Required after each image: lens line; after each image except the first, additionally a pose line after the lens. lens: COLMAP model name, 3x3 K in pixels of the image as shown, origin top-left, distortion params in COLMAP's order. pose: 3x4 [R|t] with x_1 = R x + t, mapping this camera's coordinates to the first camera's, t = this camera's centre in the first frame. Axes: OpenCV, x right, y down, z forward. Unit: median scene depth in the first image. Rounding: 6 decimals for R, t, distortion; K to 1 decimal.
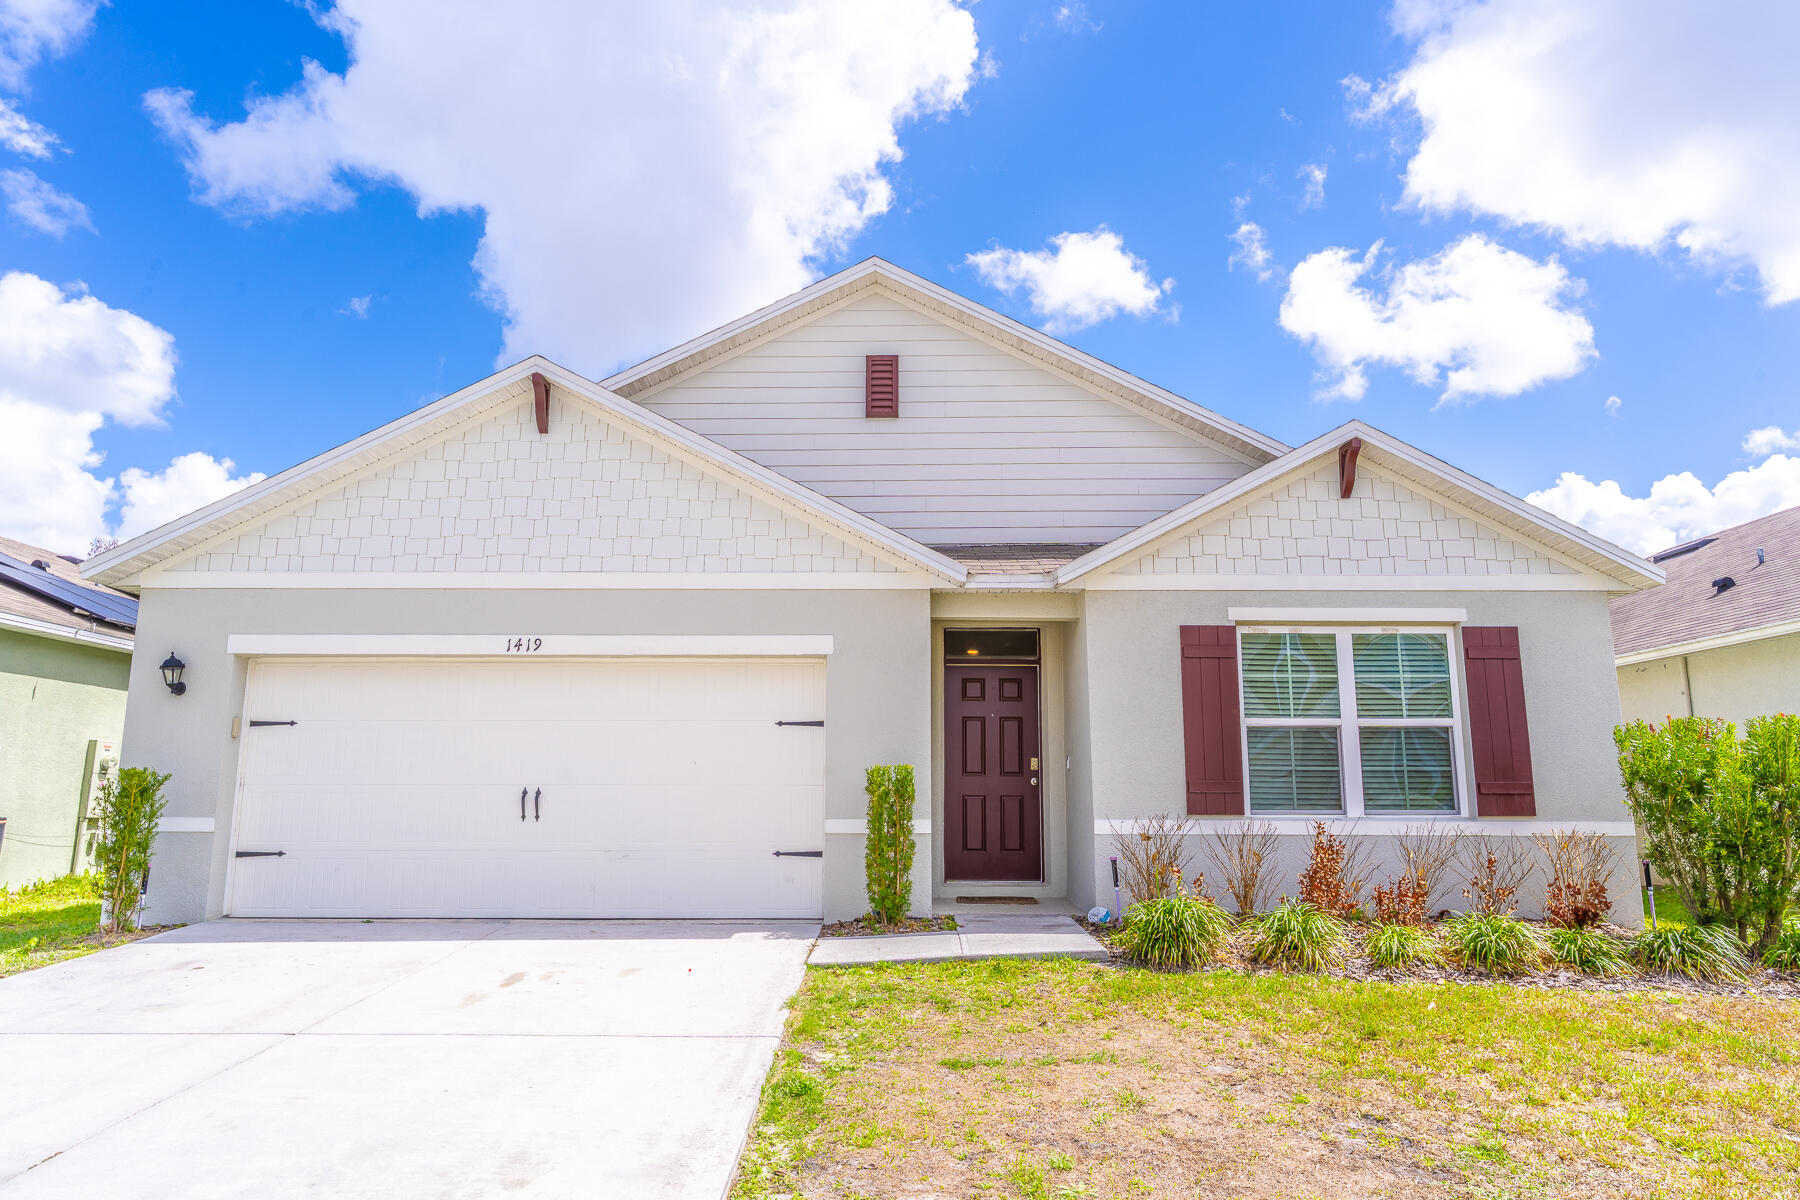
lens RADIAL K [[1106.6, 0, 898.1], [0, 1106.6, 605.4], [0, 0, 1]] dist [-0.000972, 0.000308]
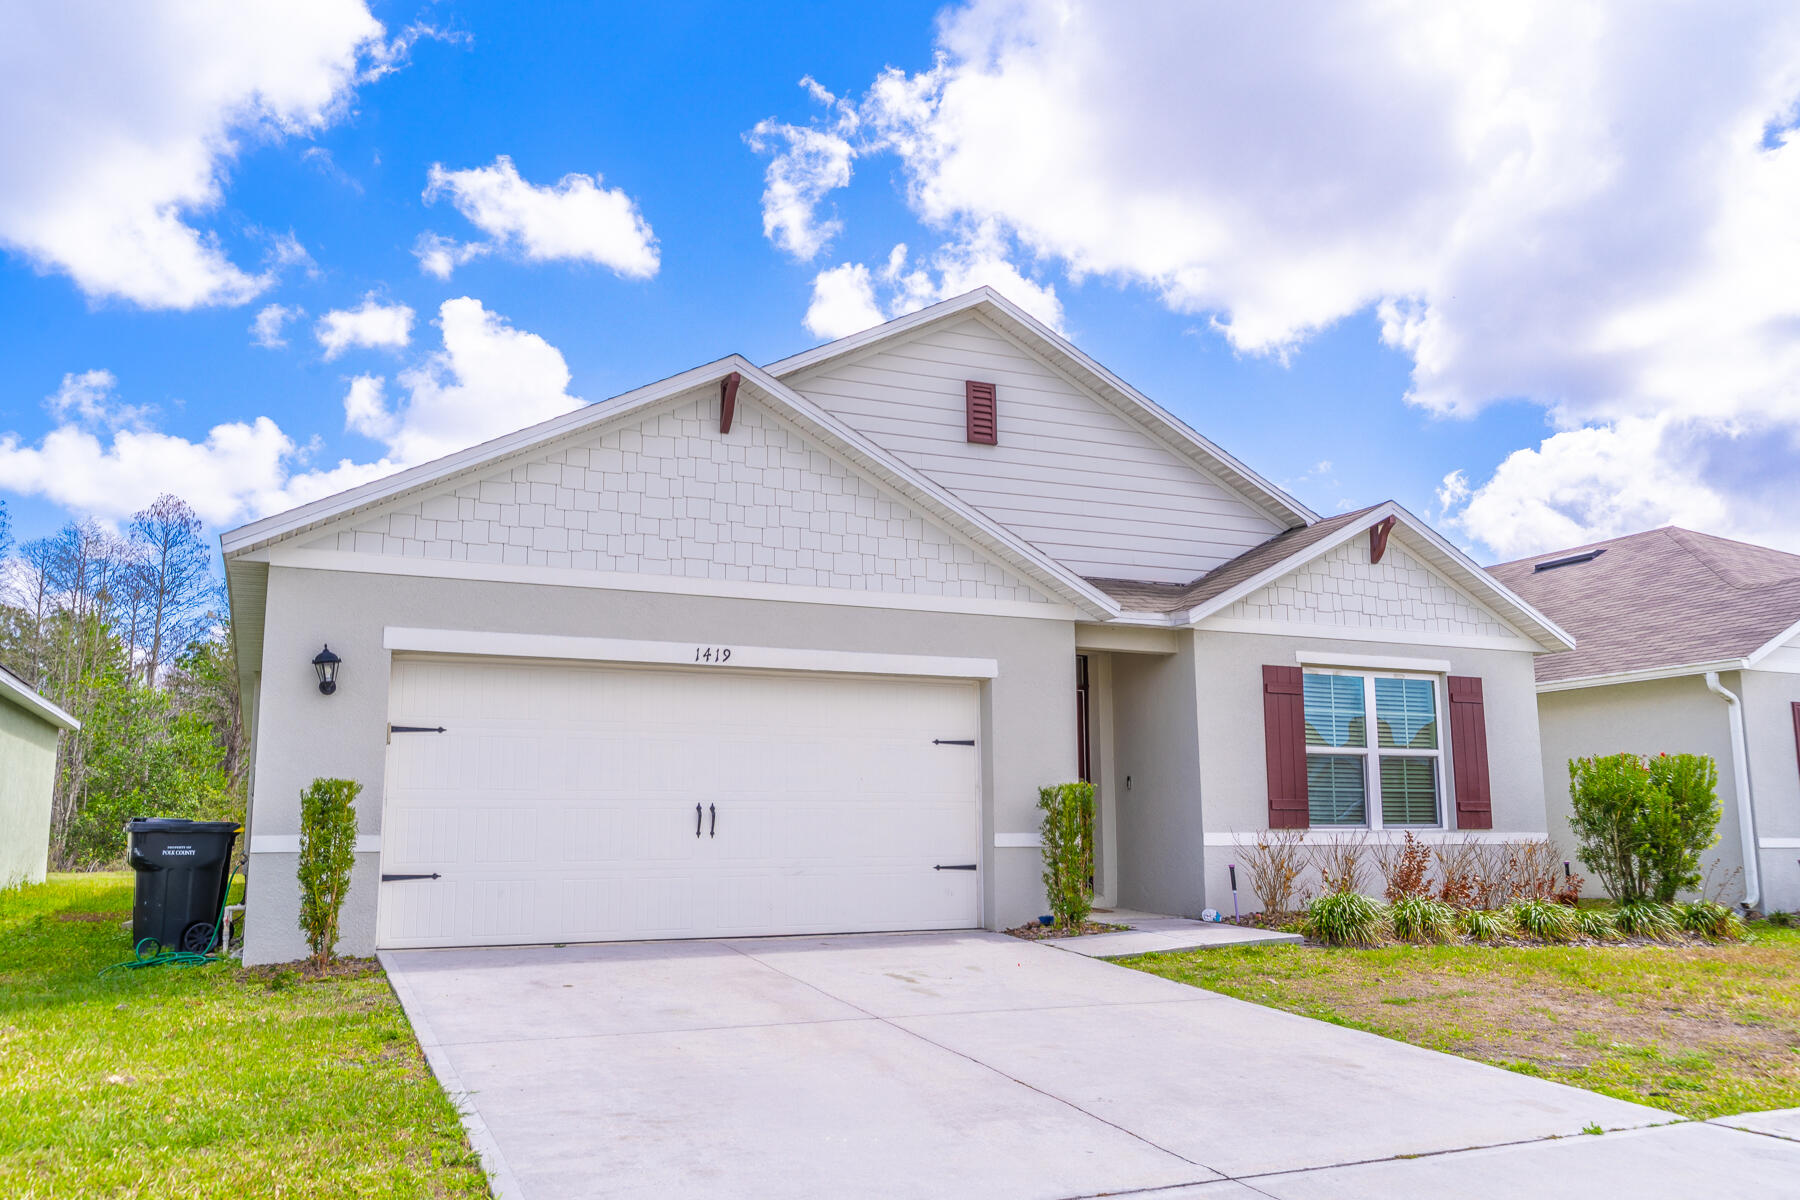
lens RADIAL K [[1420.1, 0, 903.0], [0, 1420.1, 595.4], [0, 0, 1]] dist [0.010005, -0.001568]
pose [[0.908645, 0.064019, 0.412633, -0.700550], [-0.066701, 0.997742, -0.007918, -0.017190], [-0.412208, -0.020328, 0.910863, -0.192674]]
